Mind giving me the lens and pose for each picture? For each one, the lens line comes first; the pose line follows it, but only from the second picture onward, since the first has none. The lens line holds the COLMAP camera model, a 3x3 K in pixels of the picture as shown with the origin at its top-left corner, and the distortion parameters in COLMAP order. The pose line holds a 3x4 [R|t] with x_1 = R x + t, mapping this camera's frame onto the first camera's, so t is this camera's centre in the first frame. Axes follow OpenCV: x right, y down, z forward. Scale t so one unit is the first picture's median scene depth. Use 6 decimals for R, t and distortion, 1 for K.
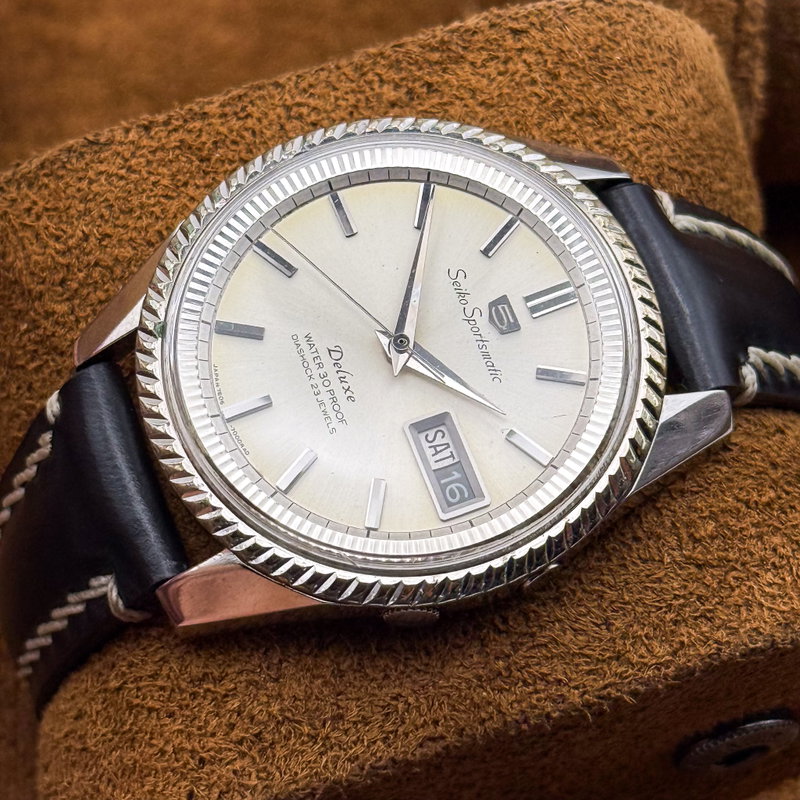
lens RADIAL K [[3095.0, 0, 361.4], [0, 3095.0, 403.0], [0, 0, 1]] dist [0.175827, 1.287102]
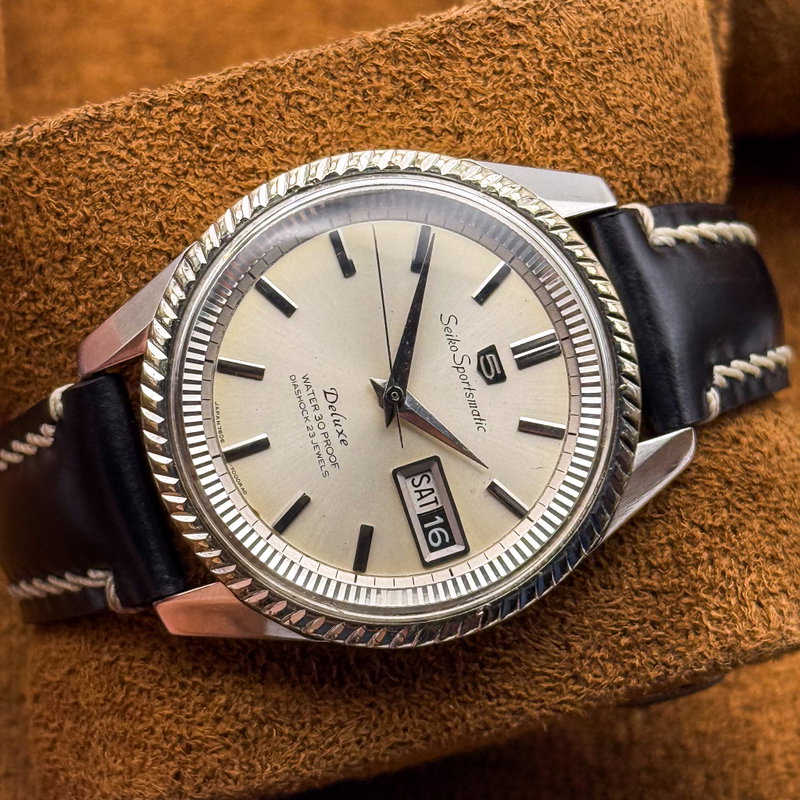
lens RADIAL K [[3095.0, 0, 361.4], [0, 3095.0, 403.0], [0, 0, 1]] dist [0.175827, 1.287102]
pose [[0.997133, 0.038680, 0.065040, -0.064633], [-0.056823, 0.950341, 0.305978, -0.327641], [-0.049975, -0.308796, 0.949814, -0.004741]]
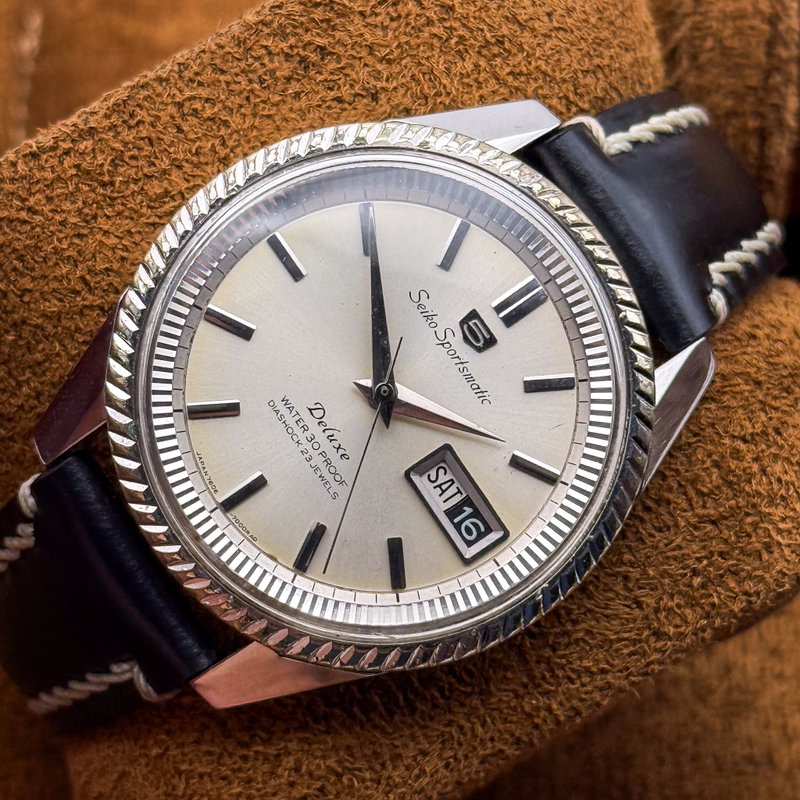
lens RADIAL K [[3095.0, 0, 361.4], [0, 3095.0, 403.0], [0, 0, 1]] dist [0.175827, 1.287102]
pose [[0.969033, -0.232355, 0.083583, -0.072574], [0.194122, 0.926029, 0.323707, -0.317381], [-0.152615, -0.297457, 0.942458, 0.089742]]
